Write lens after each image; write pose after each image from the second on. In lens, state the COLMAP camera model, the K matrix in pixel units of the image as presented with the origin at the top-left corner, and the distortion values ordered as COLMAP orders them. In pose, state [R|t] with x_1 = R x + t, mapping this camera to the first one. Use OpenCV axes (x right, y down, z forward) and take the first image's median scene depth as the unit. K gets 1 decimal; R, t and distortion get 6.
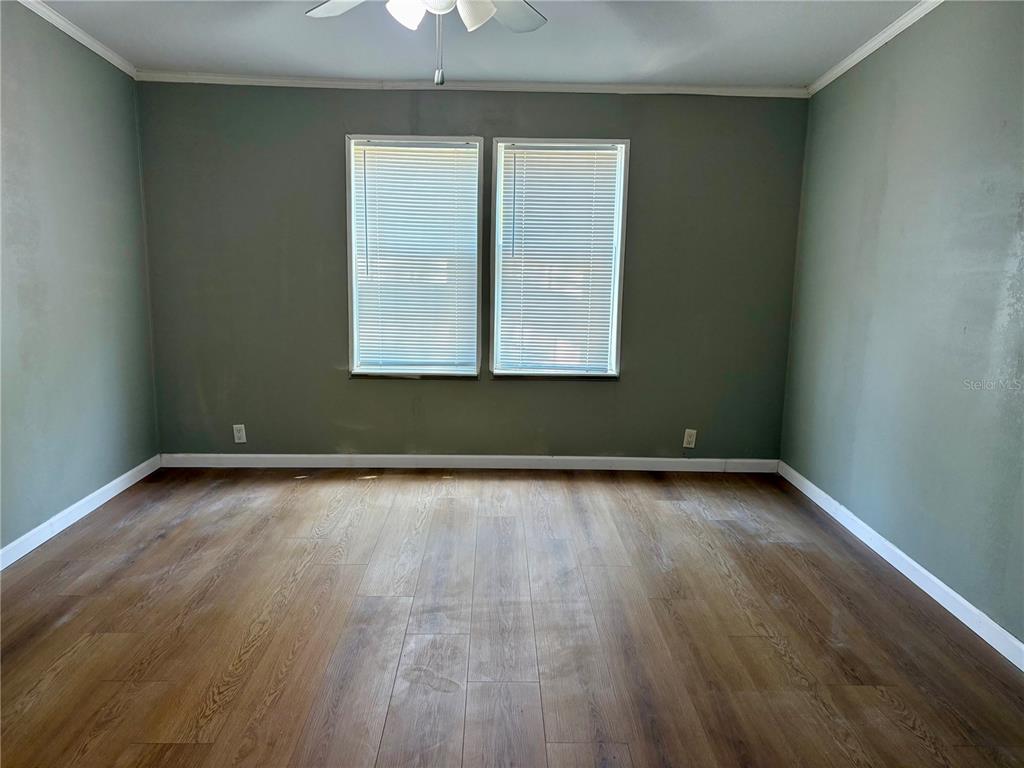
lens RADIAL K [[779.0, 0, 507.0], [0, 779.0, 382.5], [0, 0, 1]] dist [0.063230, -0.097004]
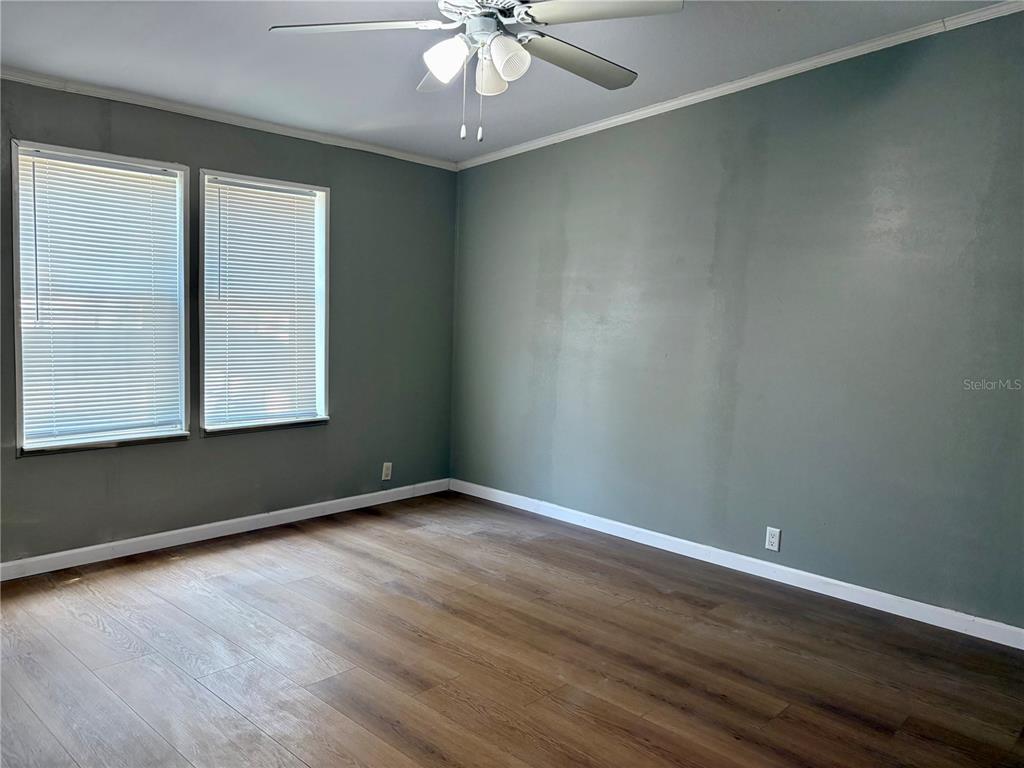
lens RADIAL K [[779.0, 0, 507.0], [0, 779.0, 382.5], [0, 0, 1]] dist [0.063230, -0.097004]
pose [[0.694974, -0.063976, 0.716183, -0.431989], [0.102782, 0.994644, -0.010887, -0.021592], [-0.711651, 0.081177, 0.697827, 0.139028]]
